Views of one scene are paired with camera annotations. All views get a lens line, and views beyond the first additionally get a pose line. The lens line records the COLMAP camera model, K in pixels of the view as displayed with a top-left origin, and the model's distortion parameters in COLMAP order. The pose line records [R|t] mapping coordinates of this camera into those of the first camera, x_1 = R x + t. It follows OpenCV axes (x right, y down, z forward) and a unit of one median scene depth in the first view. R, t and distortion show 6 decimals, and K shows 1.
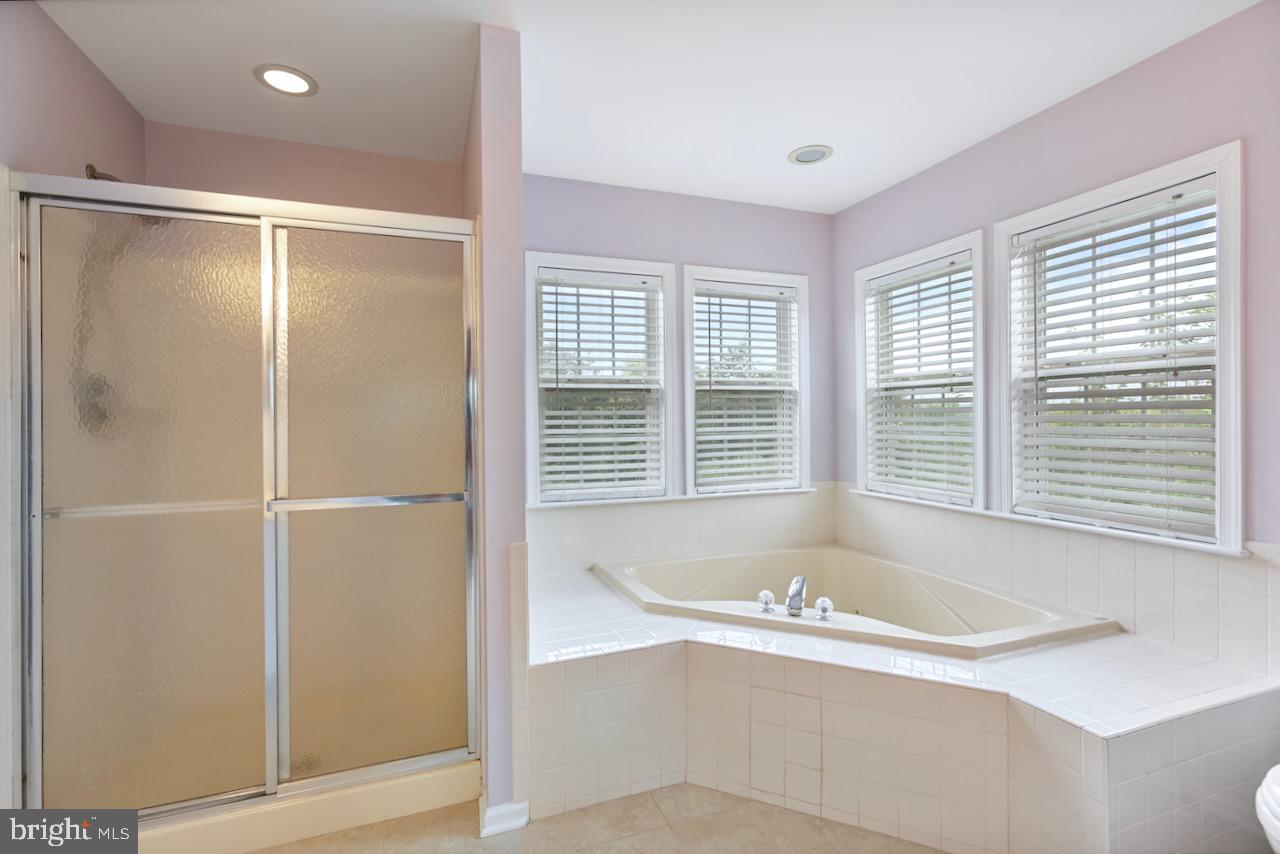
lens RADIAL K [[570.1, 0, 629.3], [0, 570.1, 417.2], [0, 0, 1]] dist [-0.013232, 0.007919]
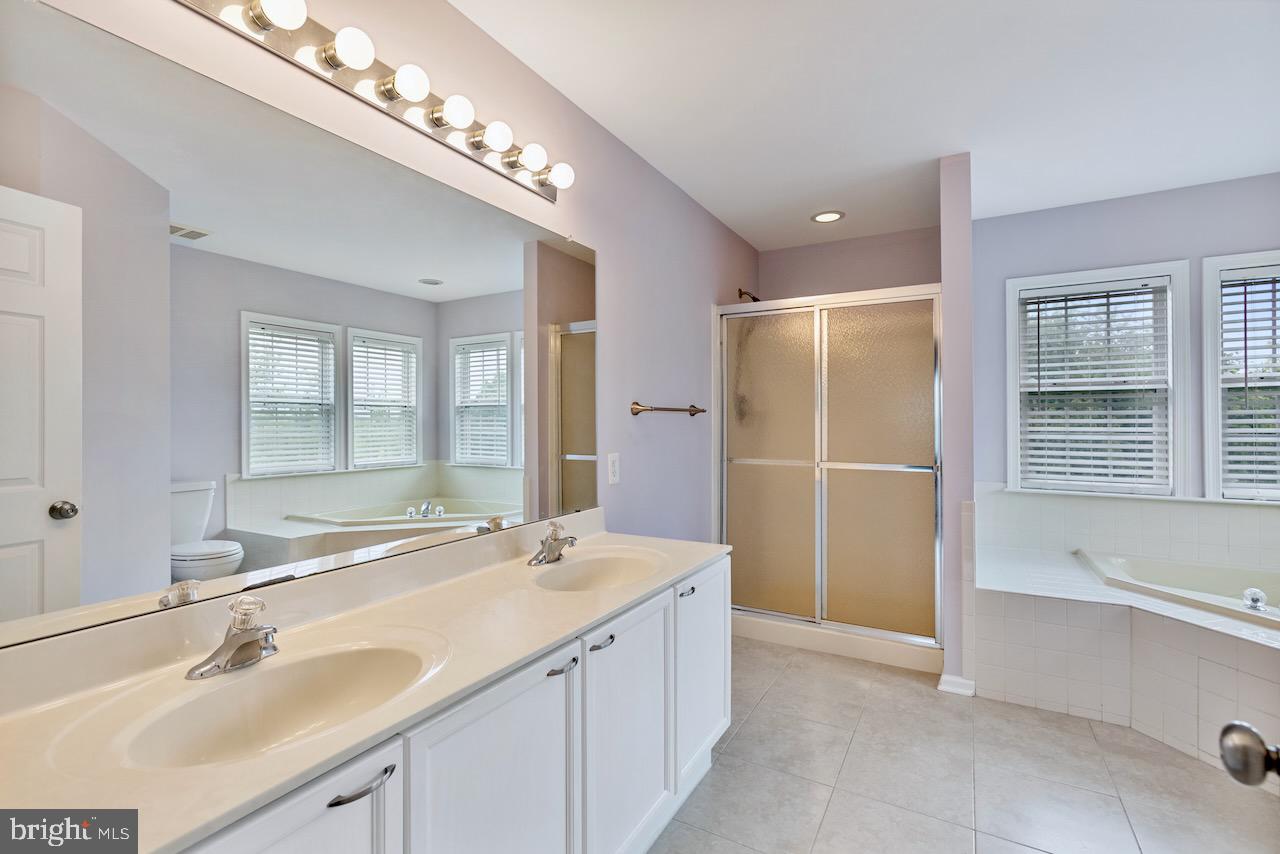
lens RADIAL K [[570.1, 0, 634.3], [0, 570.1, 418.6], [0, 0, 1]] dist [-0.013232, 0.007919]
pose [[0.630924, 0.003138, -0.775839, 0.287042], [-0.002050, 0.999995, 0.002377, 0.003463], [0.775842, 0.000091, 0.630927, -0.425606]]
